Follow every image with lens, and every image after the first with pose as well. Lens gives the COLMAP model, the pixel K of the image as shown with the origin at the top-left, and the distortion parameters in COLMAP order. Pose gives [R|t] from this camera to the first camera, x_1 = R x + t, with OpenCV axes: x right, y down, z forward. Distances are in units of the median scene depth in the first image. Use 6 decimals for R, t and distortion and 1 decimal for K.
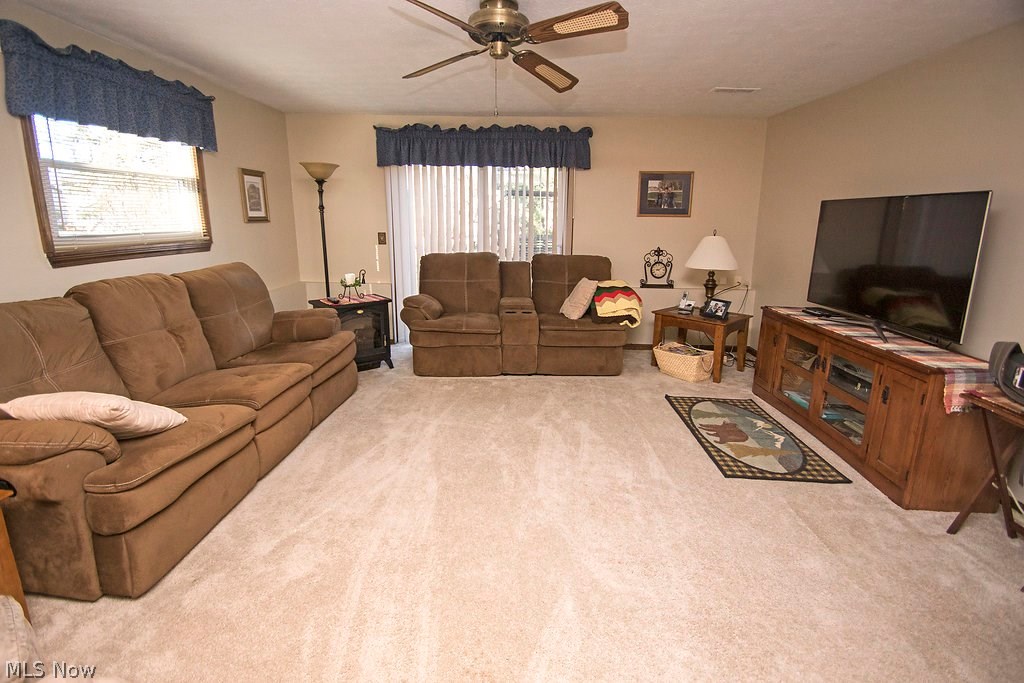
lens RADIAL K [[464.4, 0, 513.0], [0, 464.4, 302.7], [0, 0, 1]] dist [0.017024, -0.017469]
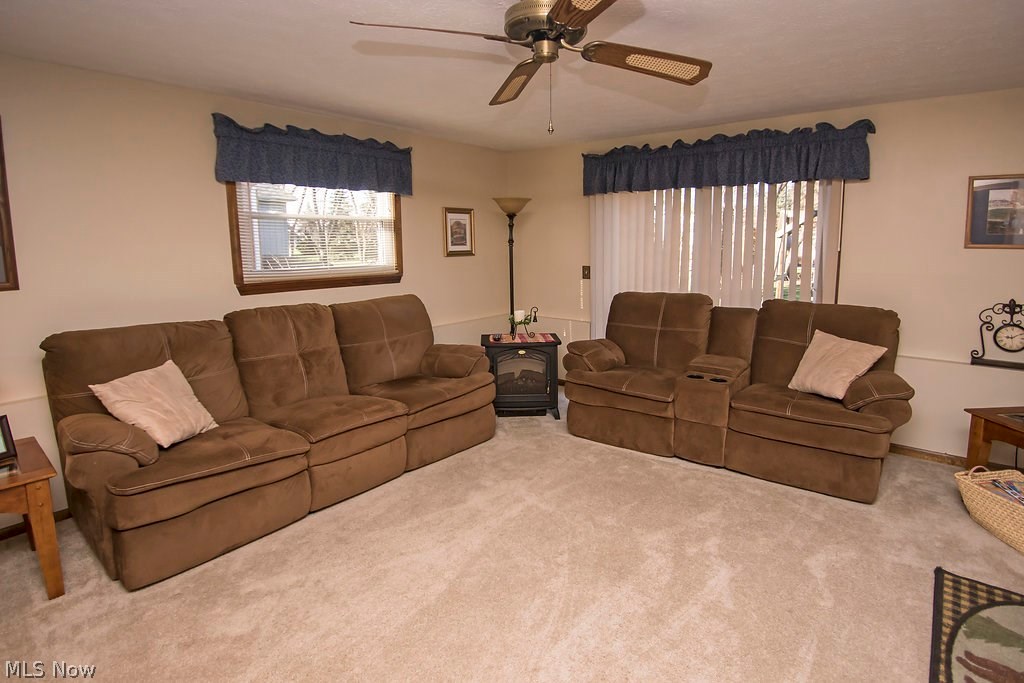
lens RADIAL K [[493.0, 0, 513.0], [0, 493.0, 290.7], [0, 0, 1]] dist [0.002254, -0.007736]
pose [[0.808237, 0.048153, -0.586885, 0.226177], [-0.098063, 0.993740, -0.053514, -0.047416], [0.580634, 0.100804, 0.807900, 0.176031]]
